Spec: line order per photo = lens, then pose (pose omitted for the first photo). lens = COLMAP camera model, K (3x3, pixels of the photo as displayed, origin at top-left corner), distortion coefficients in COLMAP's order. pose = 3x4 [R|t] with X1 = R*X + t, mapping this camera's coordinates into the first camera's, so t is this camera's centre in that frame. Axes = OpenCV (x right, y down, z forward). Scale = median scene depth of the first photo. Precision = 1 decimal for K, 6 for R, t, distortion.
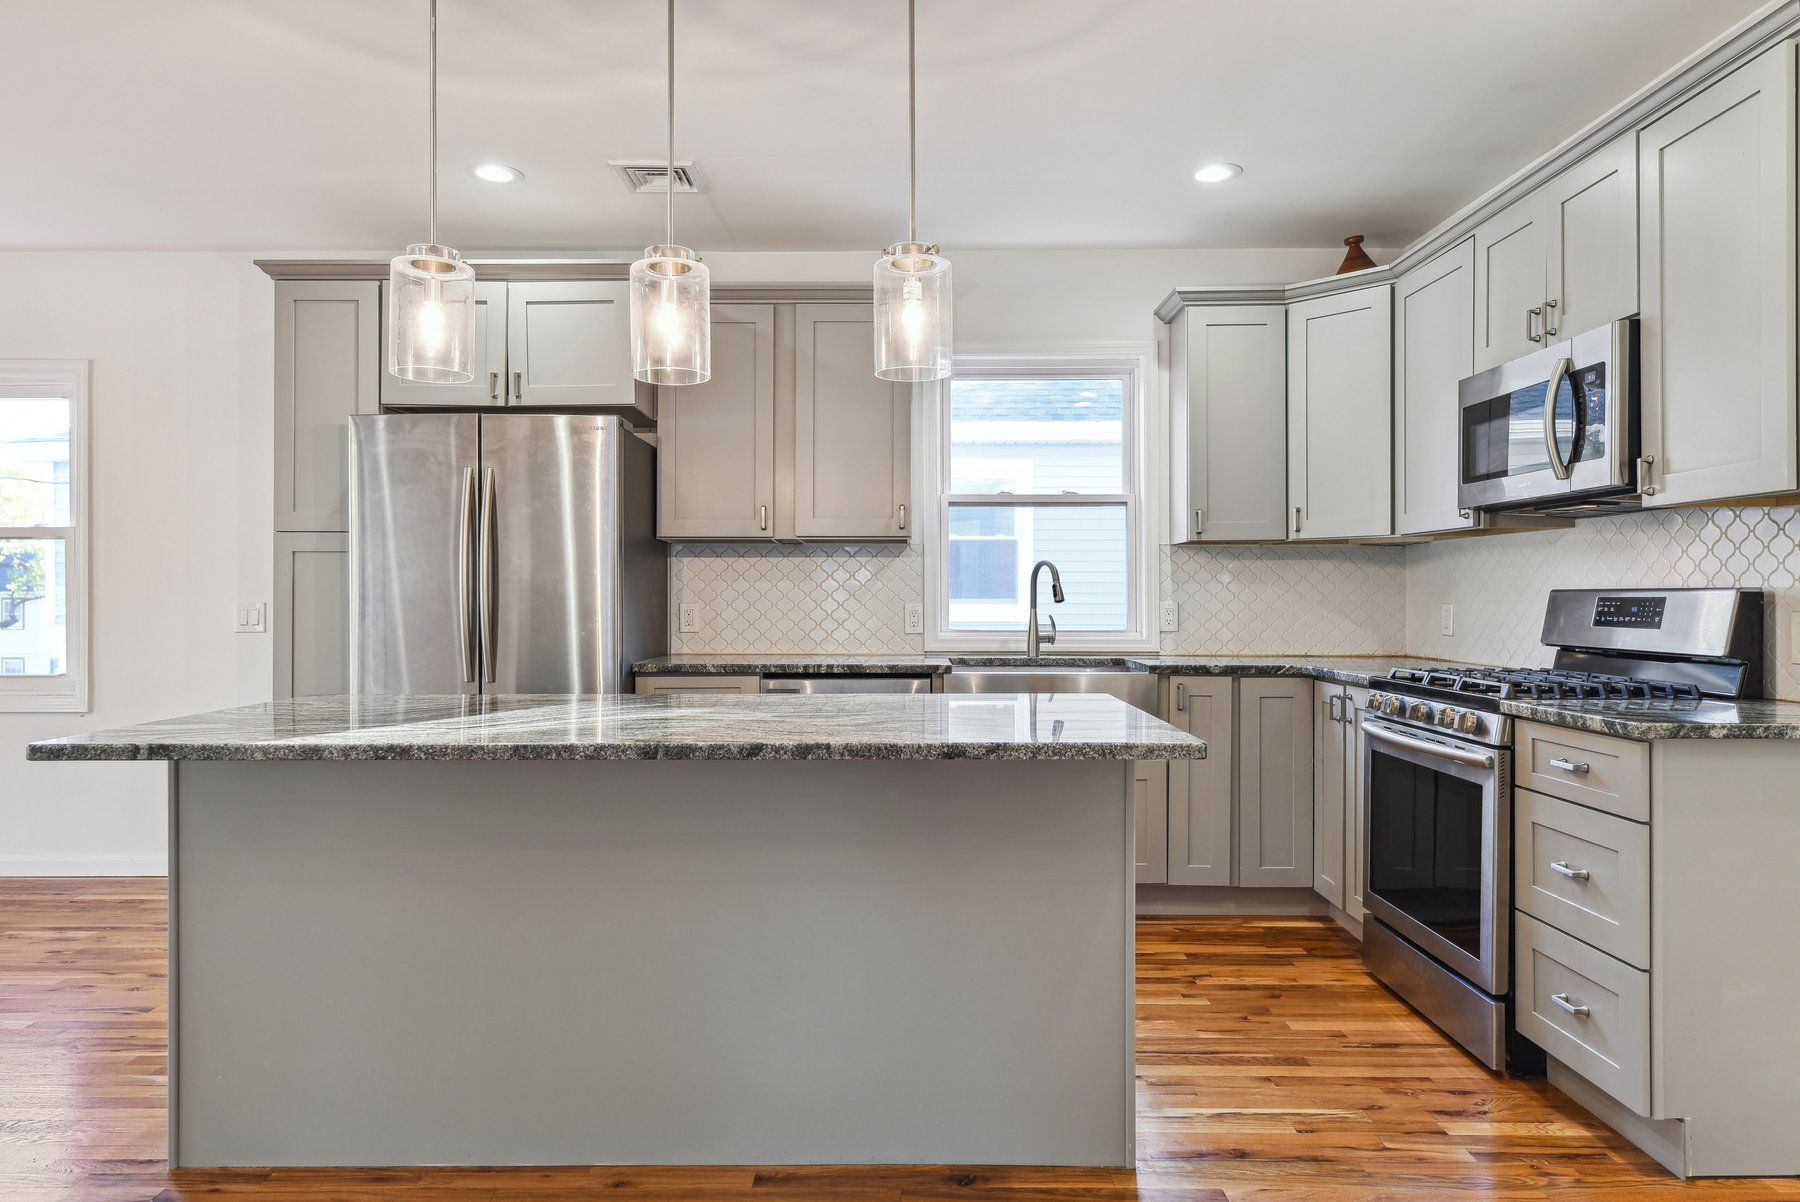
lens RADIAL K [[1110.8, 0, 894.3], [0, 1110.8, 599.6], [0, 0, 1]] dist [0.007516, 0.003604]
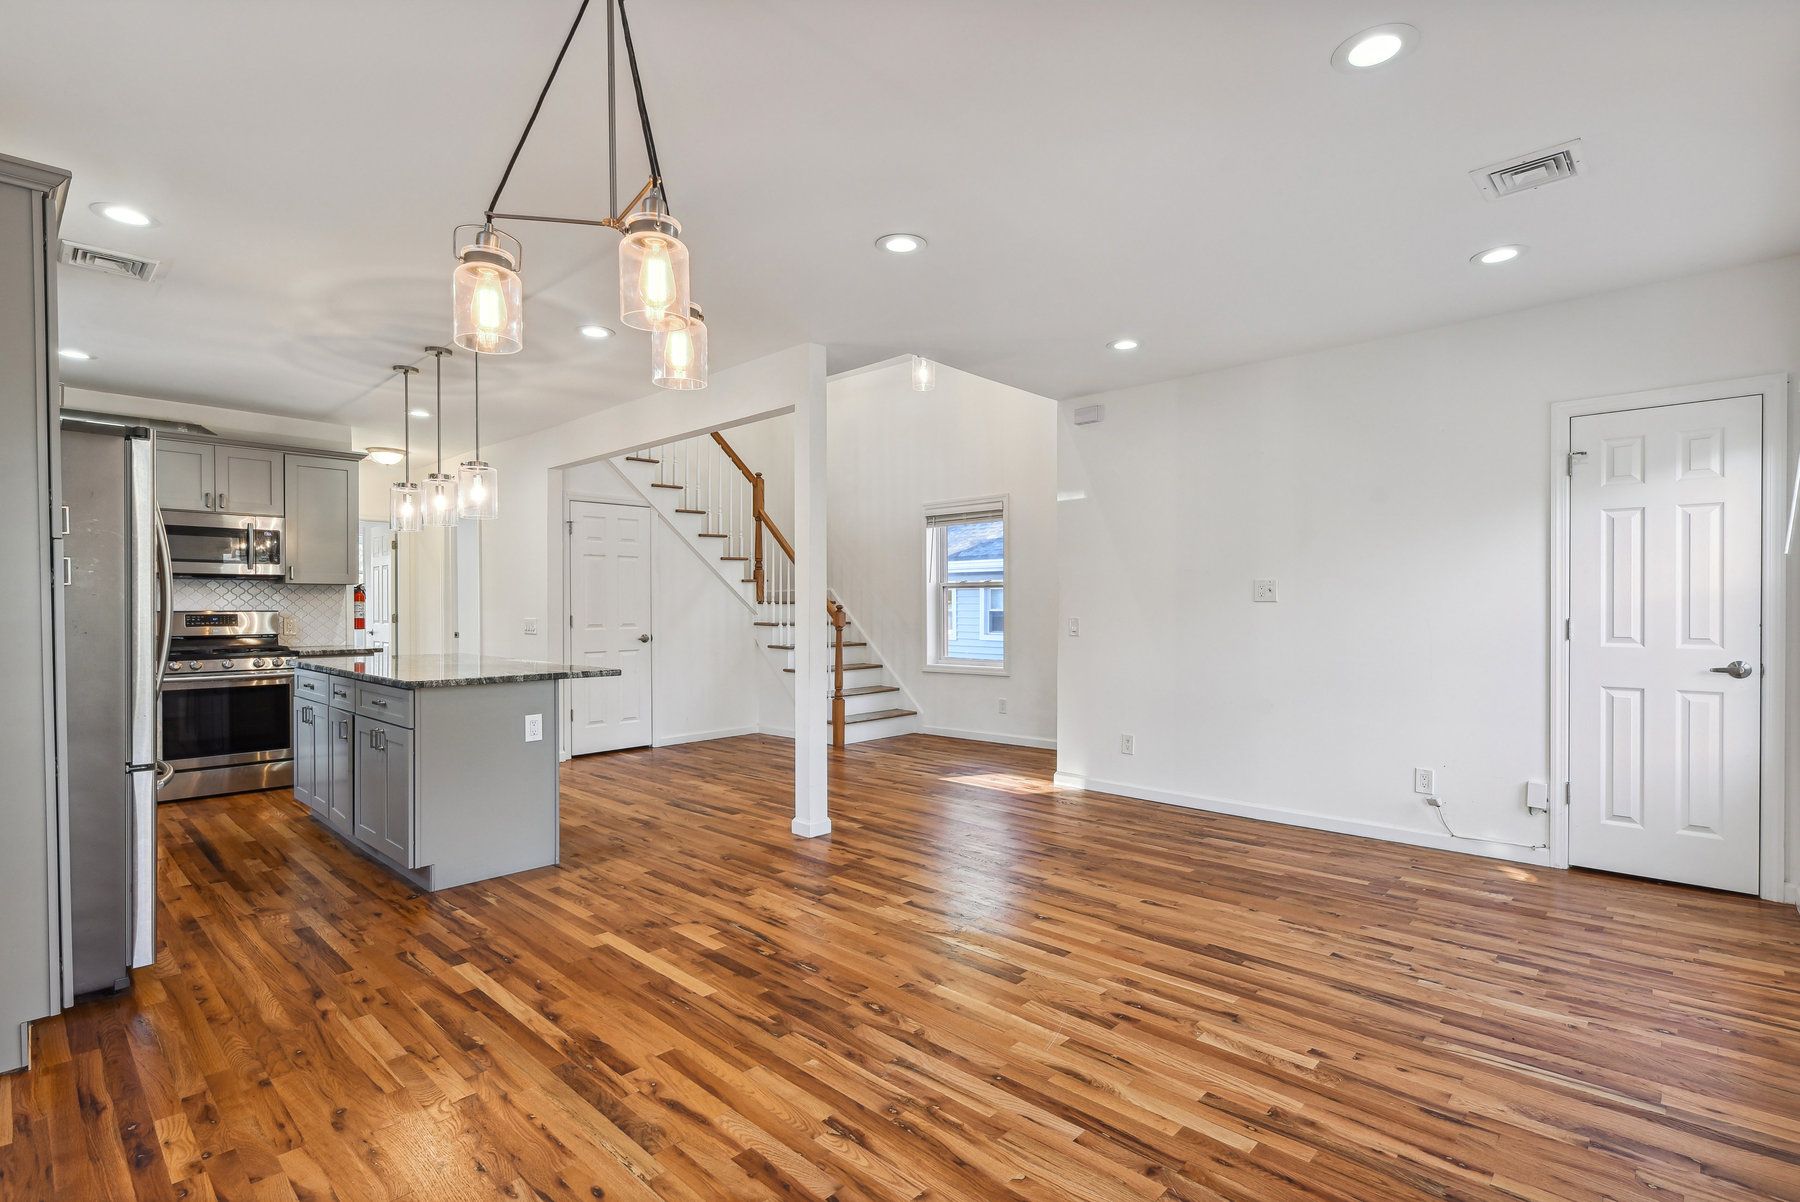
lens RADIAL K [[854.7, 0, 905.6], [0, 854.7, 609.7], [0, 0, 1]] dist [0.001677, 0.000213]
pose [[-0.738753, -0.002152, 0.673972, -1.377853], [0.004406, 0.999958, 0.008023, -0.016409], [-0.673961, 0.008897, -0.738713, 1.056481]]
